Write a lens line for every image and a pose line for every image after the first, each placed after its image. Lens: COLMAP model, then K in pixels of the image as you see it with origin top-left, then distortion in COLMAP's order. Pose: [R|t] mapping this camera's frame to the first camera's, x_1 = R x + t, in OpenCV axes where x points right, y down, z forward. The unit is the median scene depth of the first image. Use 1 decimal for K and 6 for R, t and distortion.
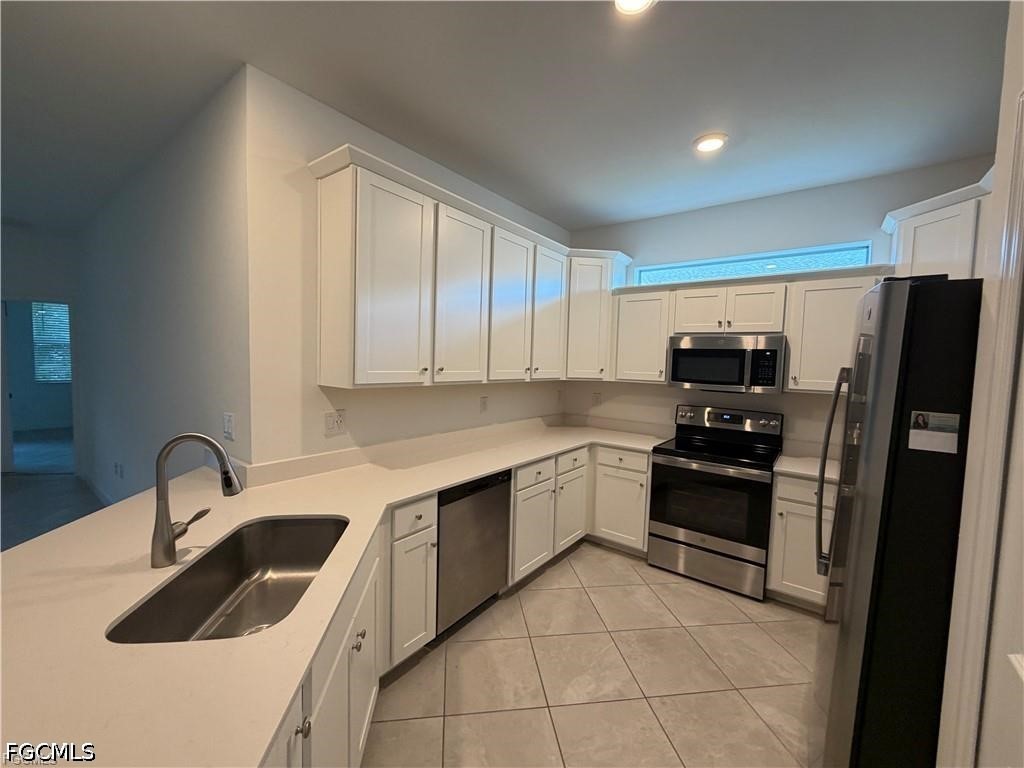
lens RADIAL K [[412.9, 0, 507.7], [0, 412.9, 382.4], [0, 0, 1]] dist [0.001036, 0.001277]
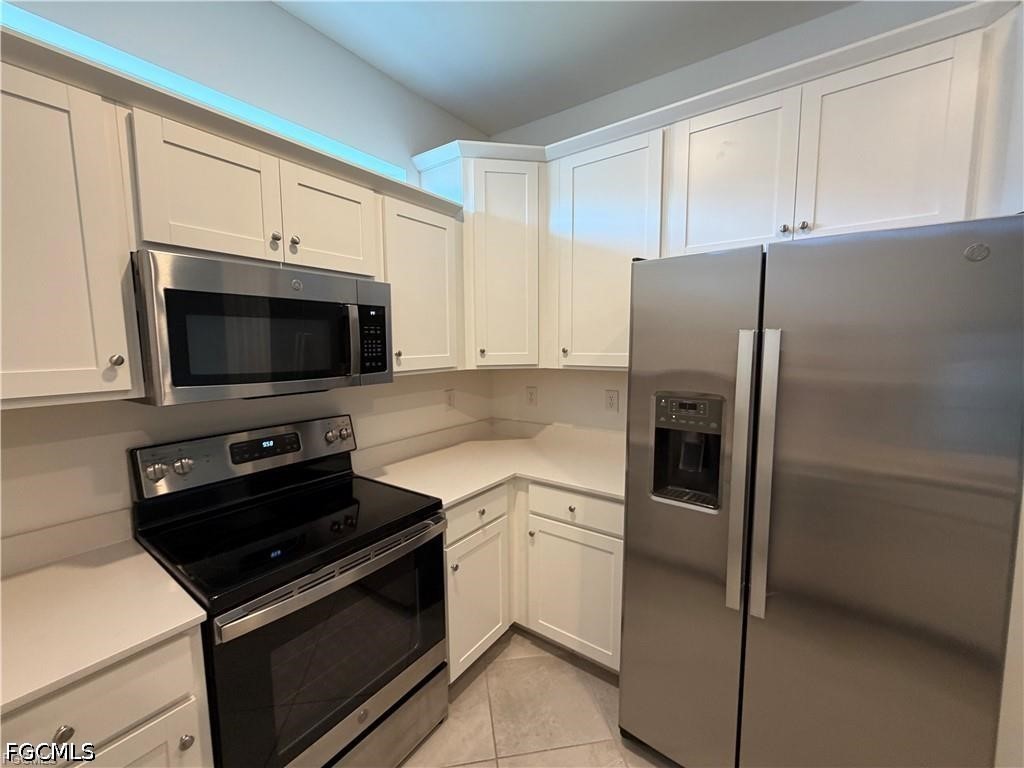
lens RADIAL K [[412.9, 0, 510.3], [0, 412.9, 383.7], [0, 0, 1]] dist [0.001036, 0.001277]
pose [[-0.025814, -0.130593, 0.991100, 0.054925], [0.061140, 0.989368, 0.131957, -0.035454], [-0.997795, 0.064002, -0.017555, 0.778319]]
